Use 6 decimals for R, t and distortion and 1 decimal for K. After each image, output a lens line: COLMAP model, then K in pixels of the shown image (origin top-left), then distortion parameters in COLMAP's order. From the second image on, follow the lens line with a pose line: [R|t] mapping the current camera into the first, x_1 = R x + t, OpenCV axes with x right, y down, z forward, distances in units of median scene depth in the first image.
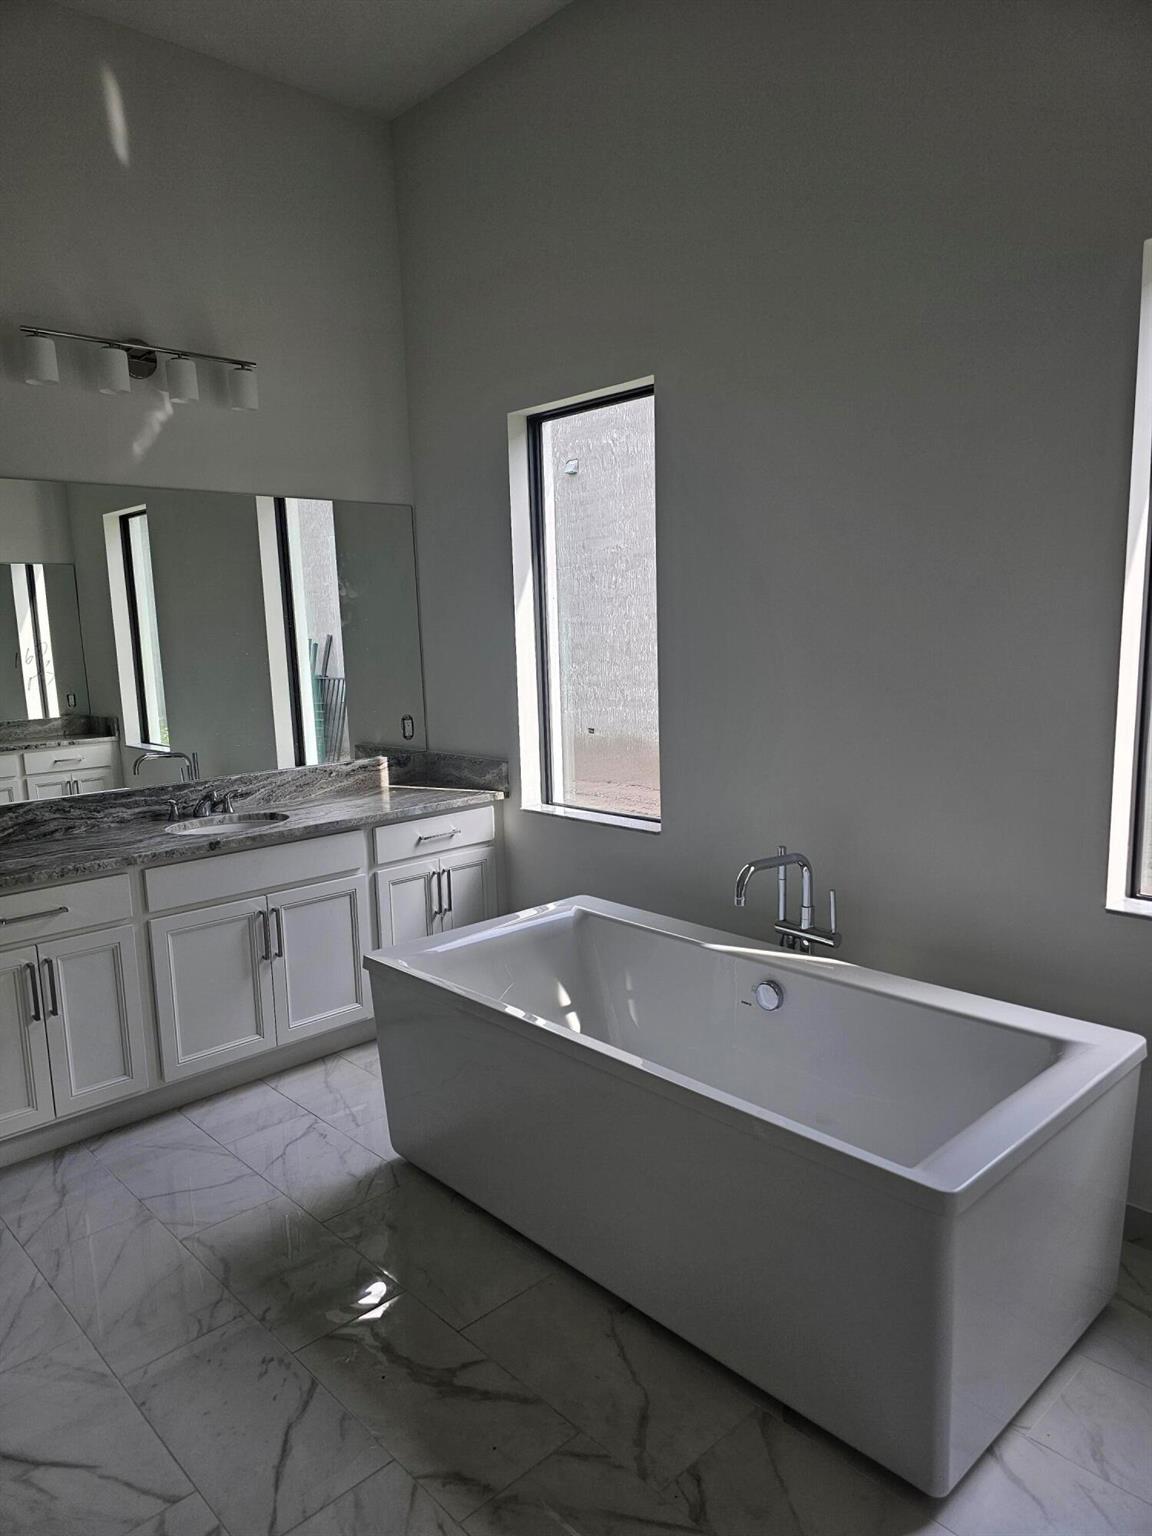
lens RADIAL K [[1032.9, 0, 581.6], [0, 1032.9, 774.4], [0, 0, 1]] dist [0.047100, -0.008209]
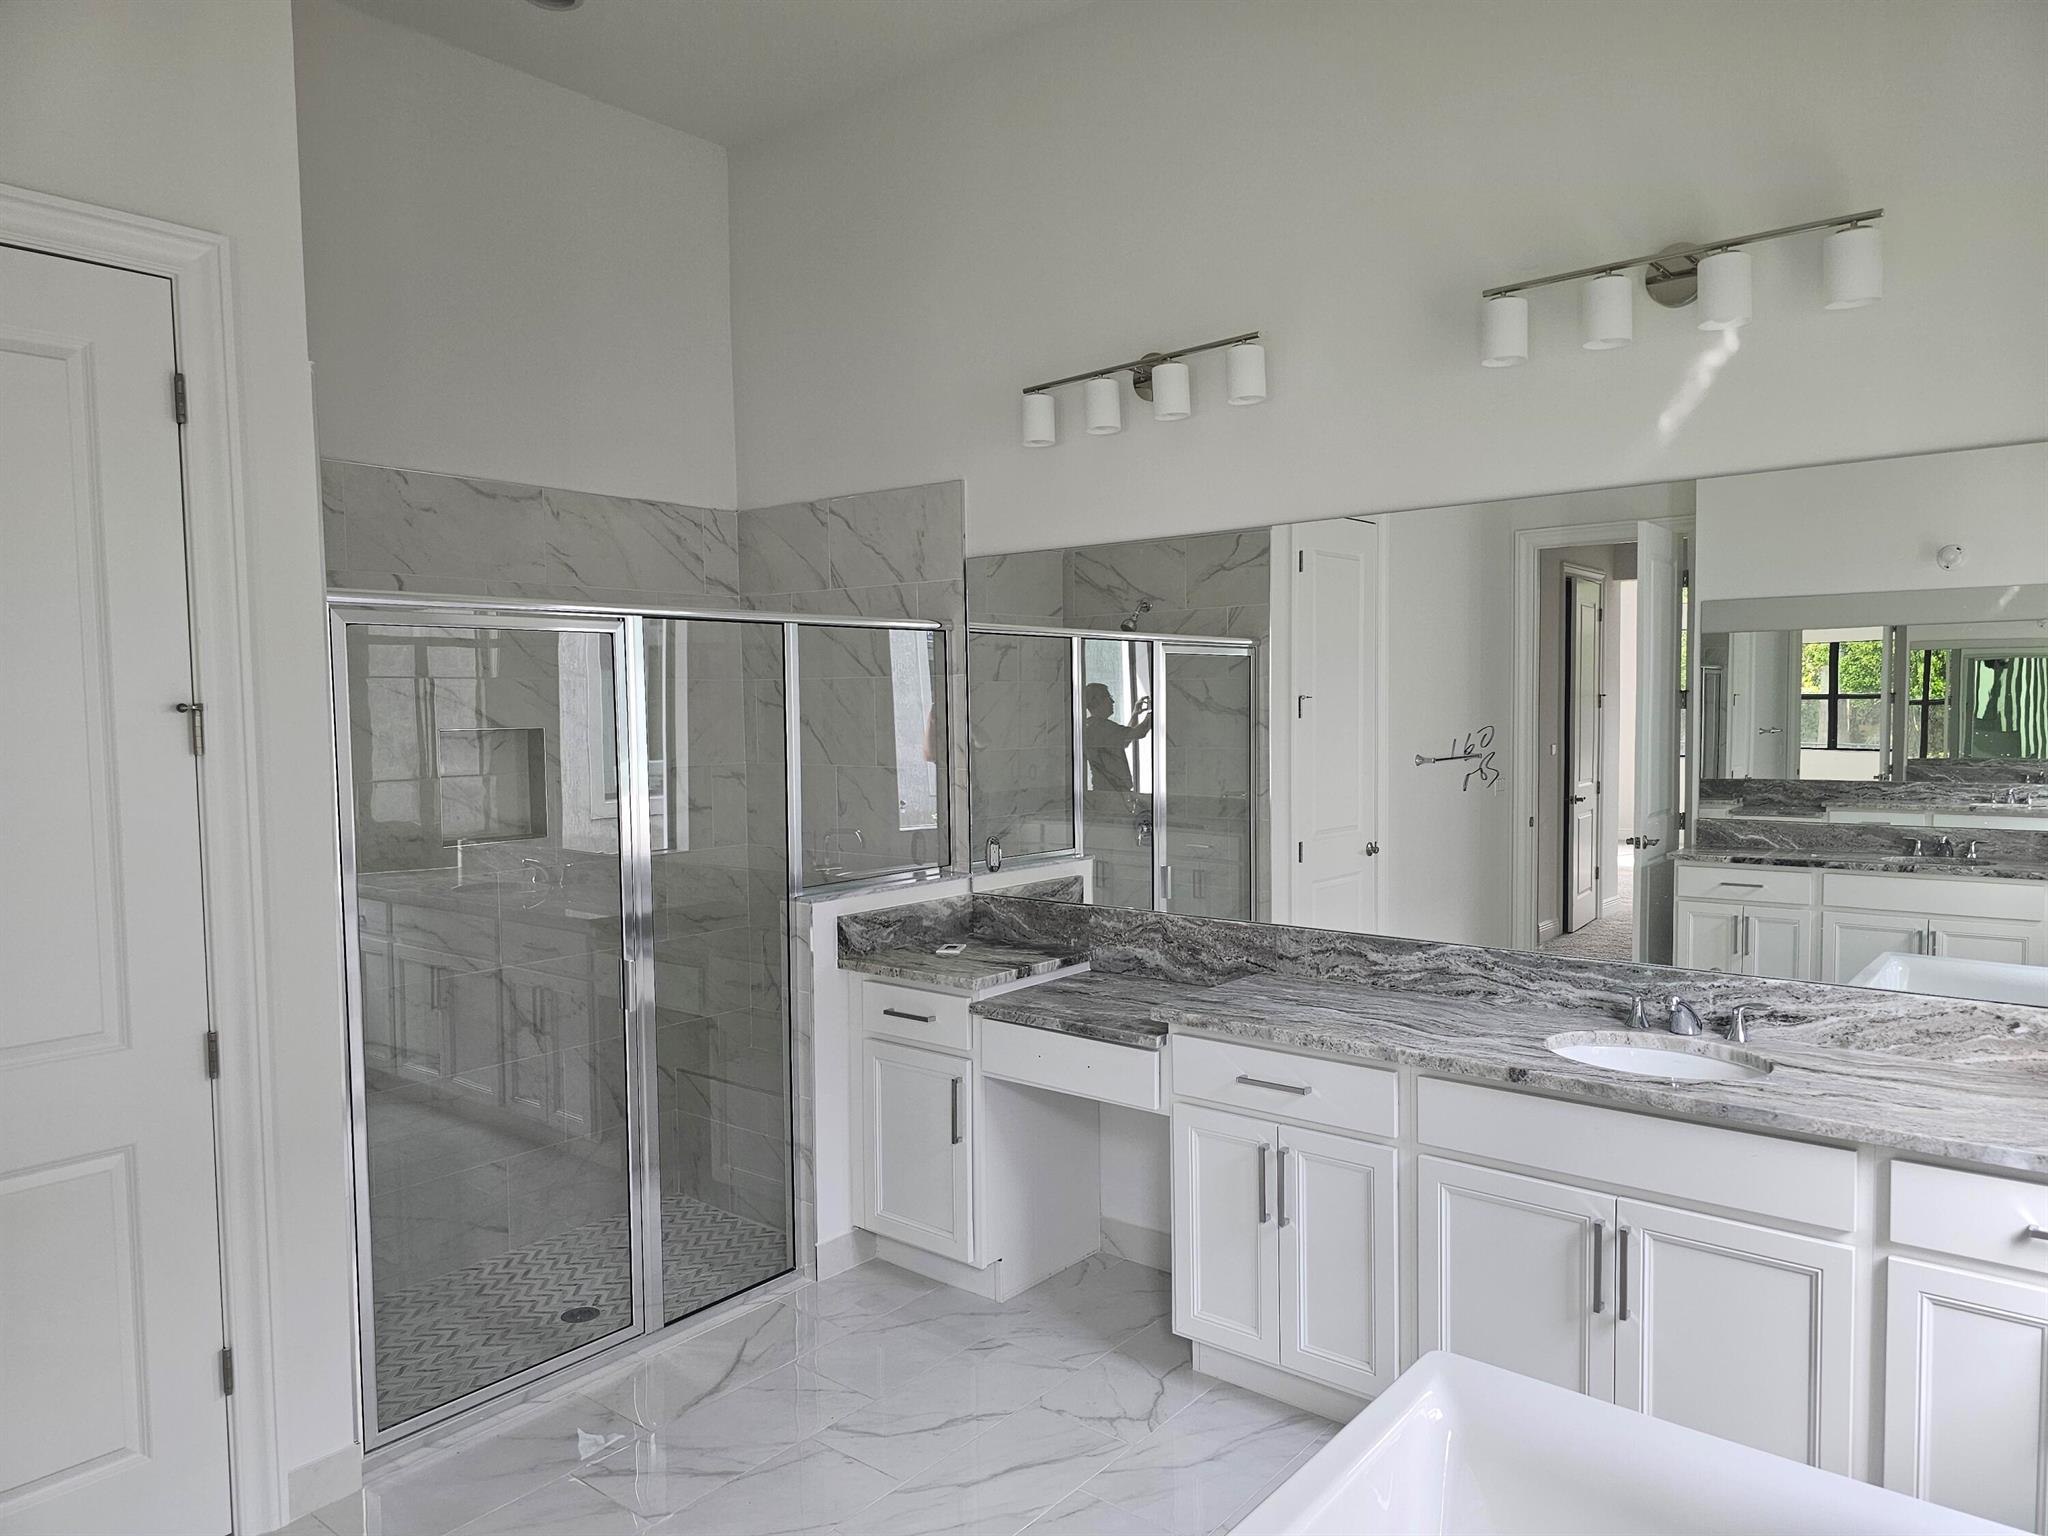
lens RADIAL K [[1377.2, 0, 1028.8], [0, 1377.2, 769.9], [0, 0, 1]] dist [0.047100, -0.008209]
pose [[0.135155, 0.081420, -0.987474, 0.362659], [-0.135100, 0.988824, 0.063040, -0.111337], [0.981571, 0.124888, 0.144644, 0.547240]]
